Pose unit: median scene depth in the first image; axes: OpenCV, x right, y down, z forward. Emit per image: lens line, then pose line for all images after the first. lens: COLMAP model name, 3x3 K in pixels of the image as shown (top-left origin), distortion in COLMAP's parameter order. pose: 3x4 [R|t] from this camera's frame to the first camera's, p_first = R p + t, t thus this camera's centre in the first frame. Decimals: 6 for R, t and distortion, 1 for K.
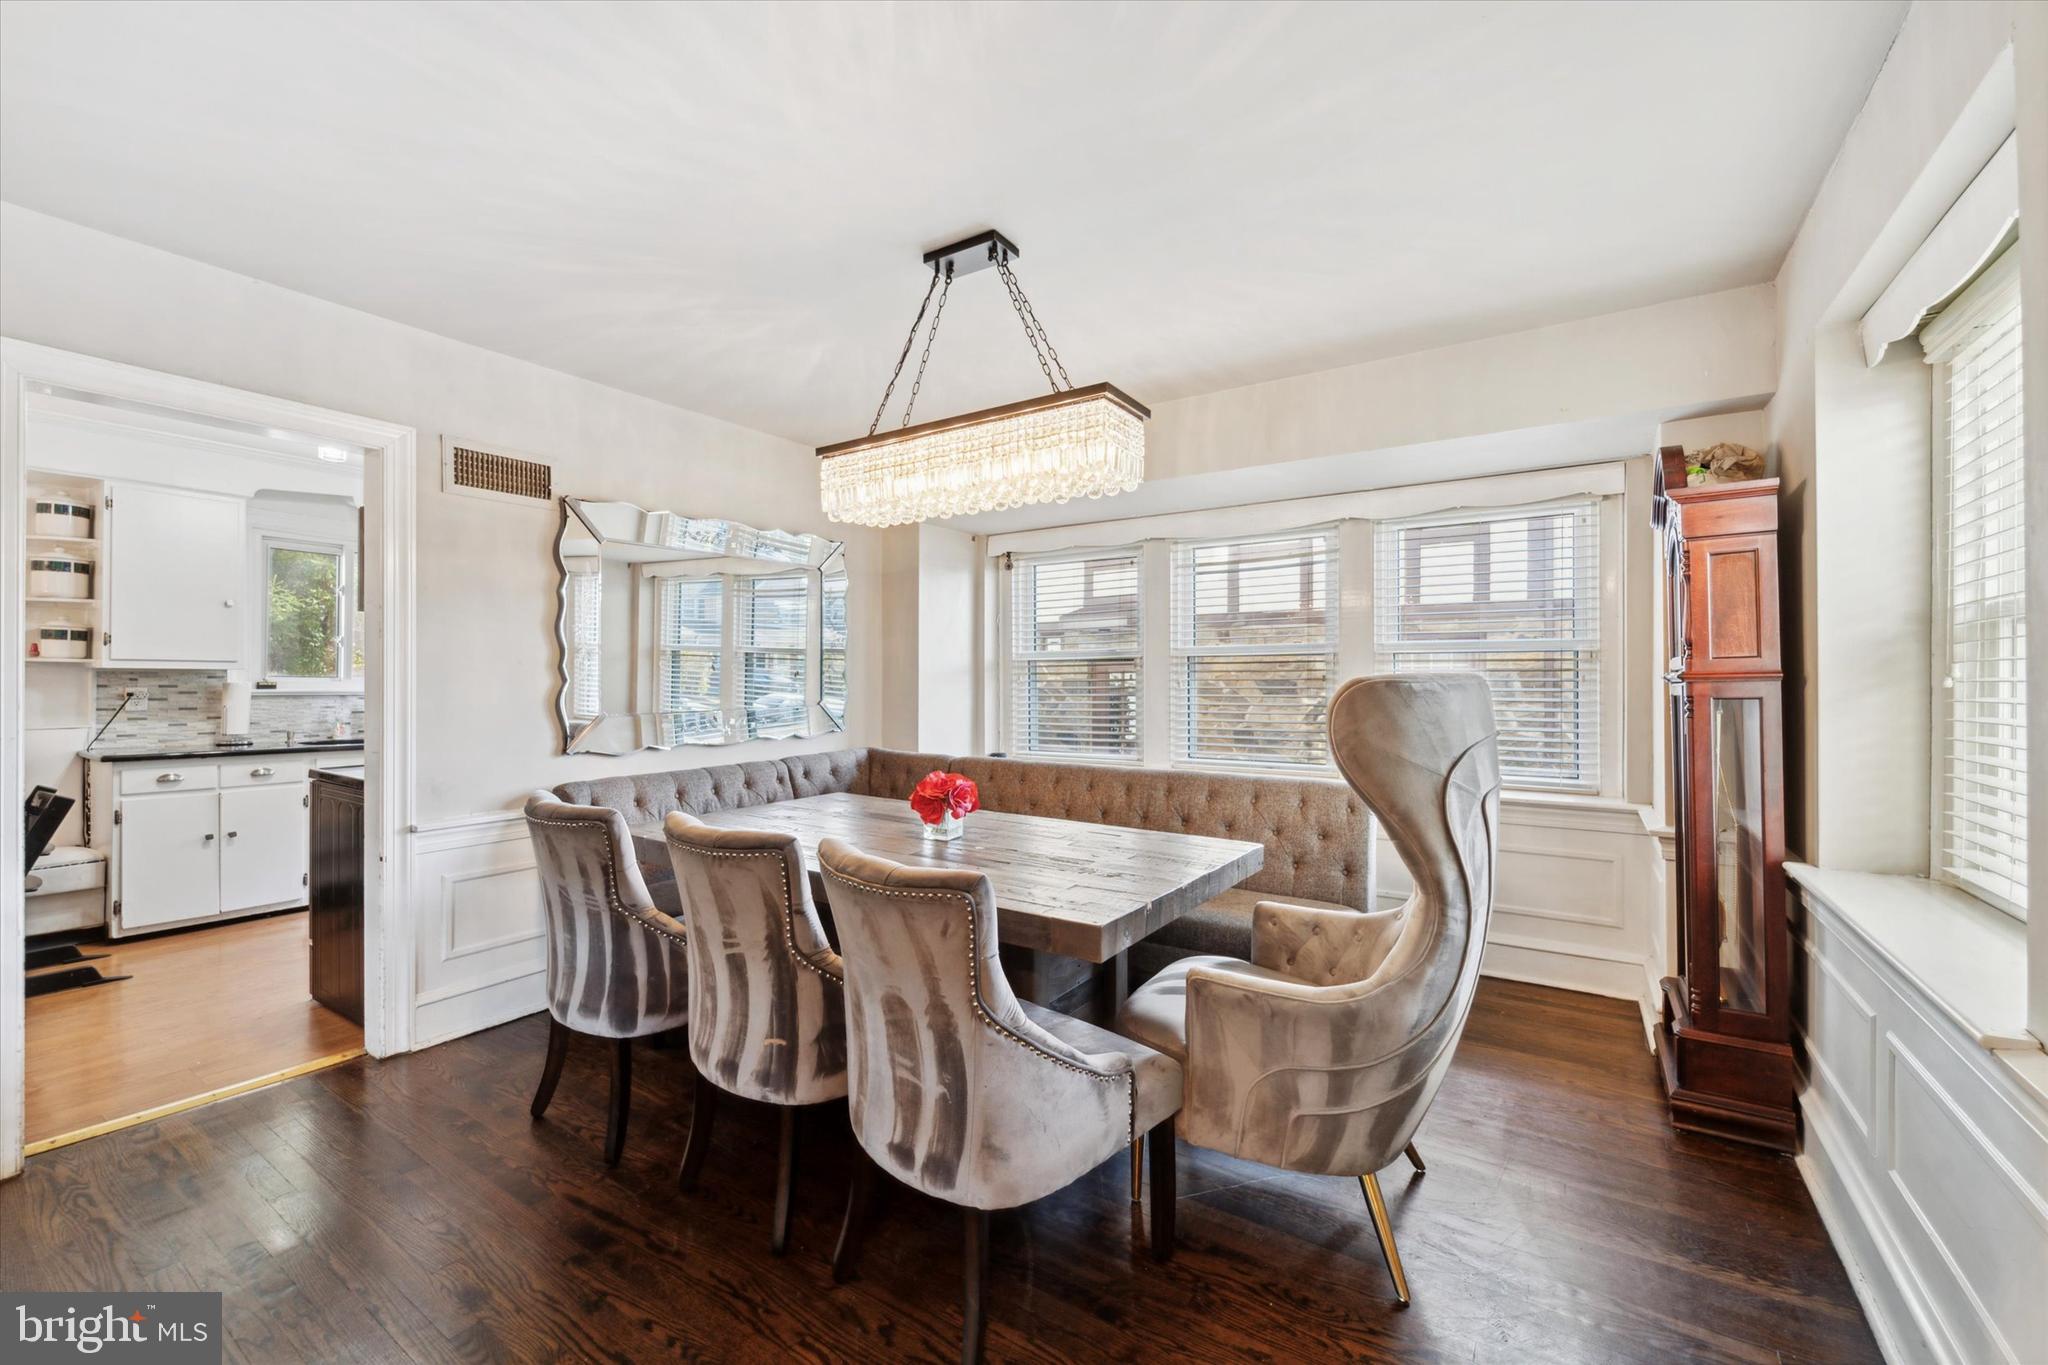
lens RADIAL K [[819.8, 0, 1034.6], [0, 819.8, 670.6], [0, 0, 1]] dist [0.000729, 0.000121]
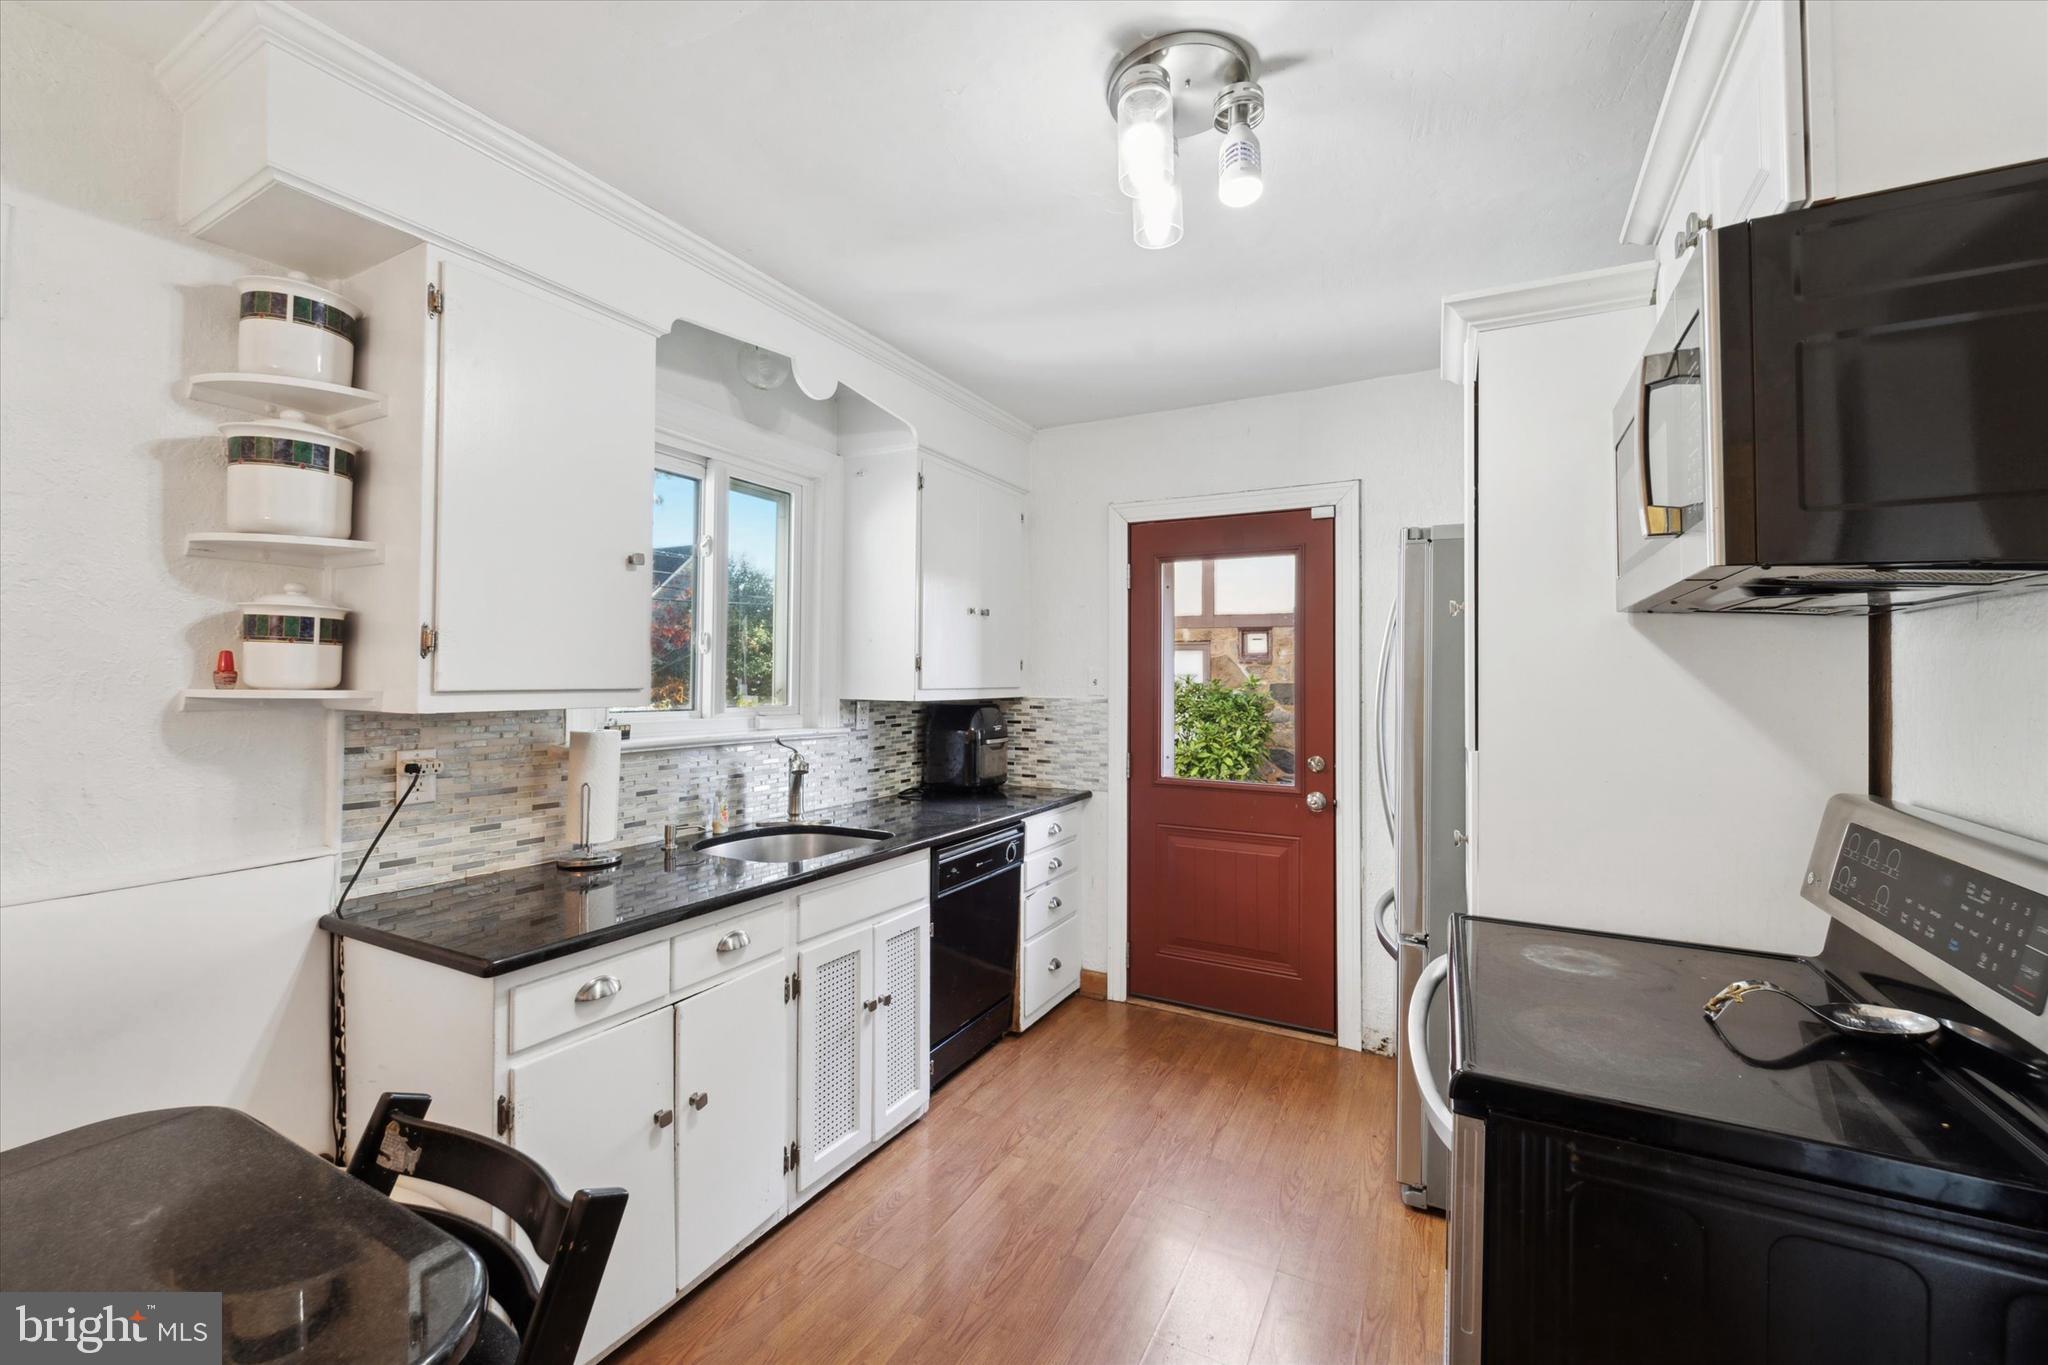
lens RADIAL K [[835.1, 0, 1024.7], [0, 835.1, 658.7], [0, 0, 1]] dist [0.000254, 0.000012]
pose [[0.996187, 0.004050, 0.087152, -0.851949], [-0.003530, 0.999975, -0.006124, -0.027627], [-0.087174, 0.005793, 0.996176, 0.555089]]
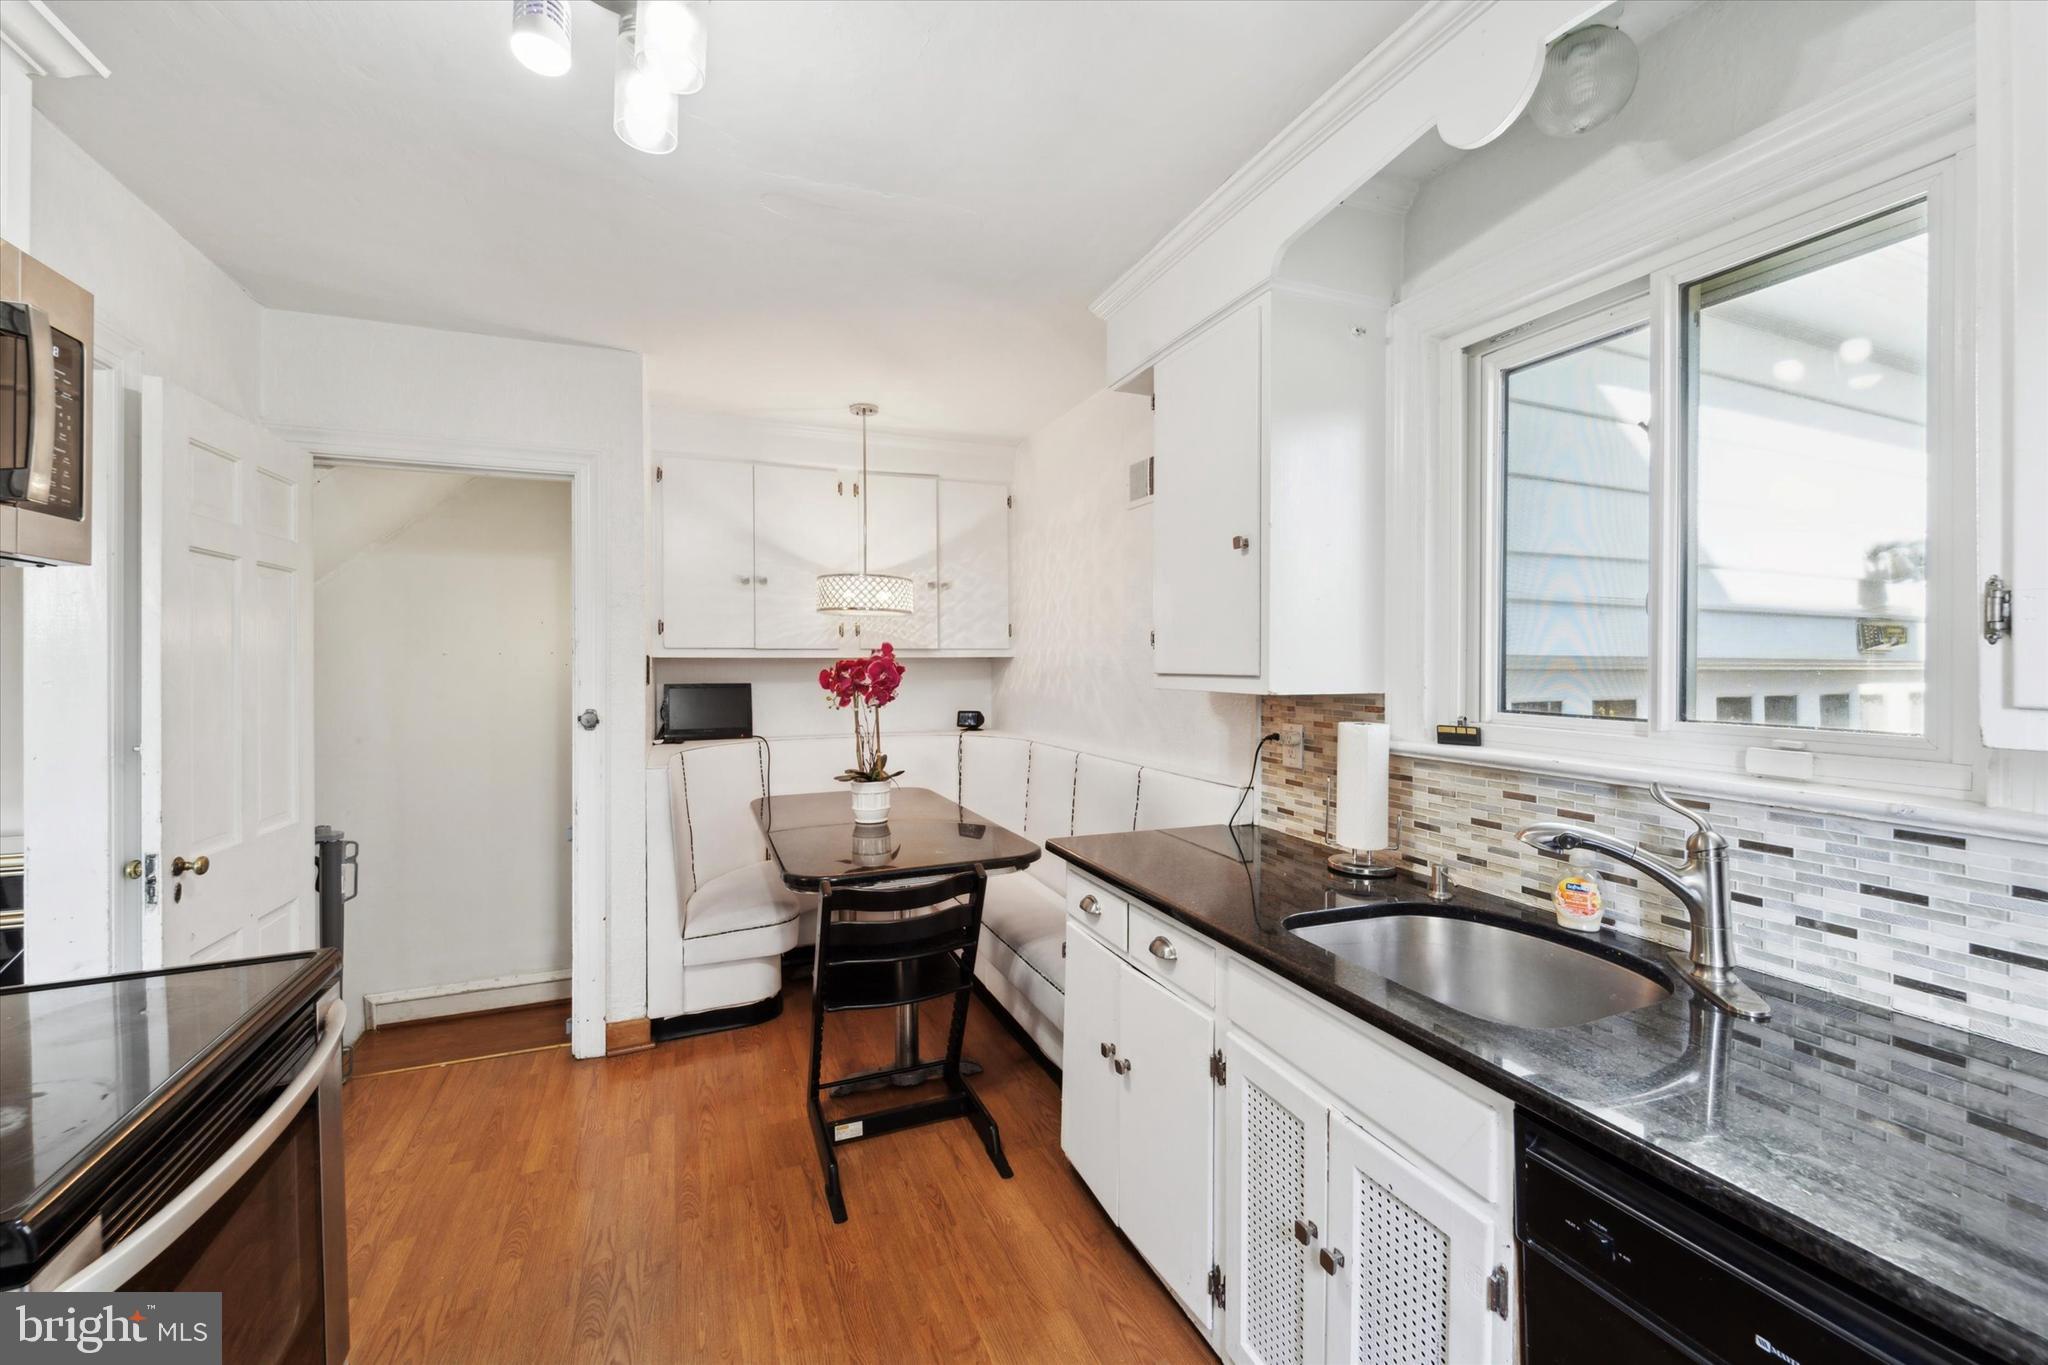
lens RADIAL K [[819.8, 0, 1034.6], [0, 819.8, 670.6], [0, 0, 1]] dist [0.000729, 0.000121]
pose [[-0.543712, 0.005790, -0.839252, -0.582697], [0.006258, 0.999976, 0.002845, -0.017571], [0.839249, -0.003705, -0.543735, 1.206973]]
